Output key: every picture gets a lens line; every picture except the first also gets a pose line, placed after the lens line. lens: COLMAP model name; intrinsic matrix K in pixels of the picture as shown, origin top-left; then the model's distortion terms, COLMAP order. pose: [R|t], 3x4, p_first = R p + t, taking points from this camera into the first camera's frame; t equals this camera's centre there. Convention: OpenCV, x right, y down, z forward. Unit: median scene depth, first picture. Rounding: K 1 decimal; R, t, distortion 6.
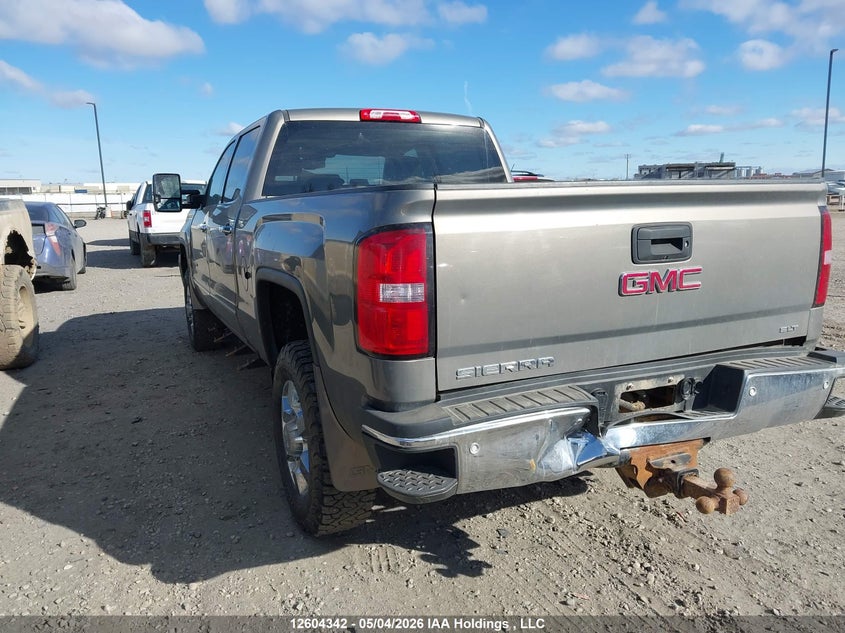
lens RADIAL K [[653.3, 0, 425.2], [0, 653.3, 312.9], [0, 0, 1]] dist [-0.002488, 0.001133]
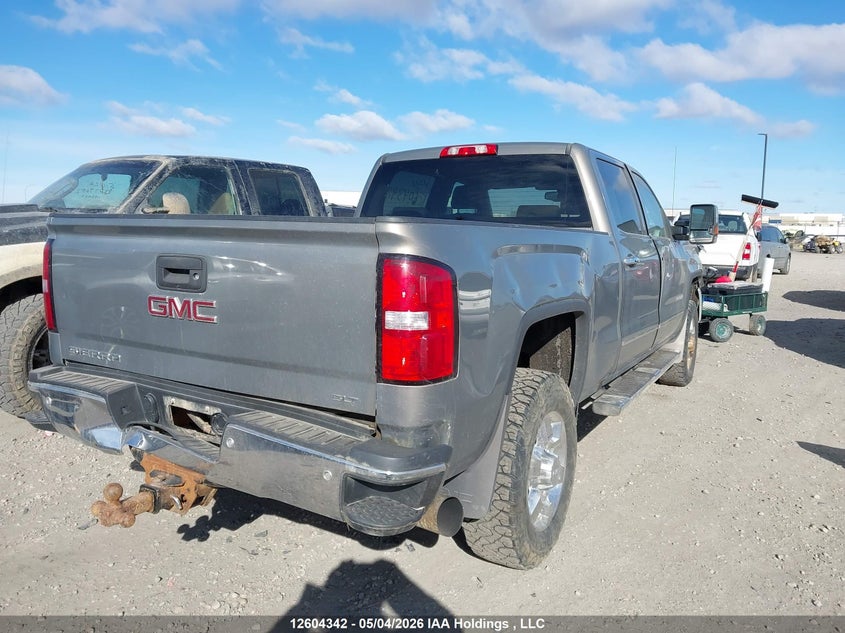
lens RADIAL K [[664.3, 0, 415.3], [0, 664.3, 313.1], [0, 0, 1]] dist [0.017862, -0.011724]
pose [[0.566553, 0.132294, -0.813336, 1.162611], [-0.170701, 0.984460, 0.041222, -0.120455], [0.806151, 0.115482, 0.580331, 0.534886]]
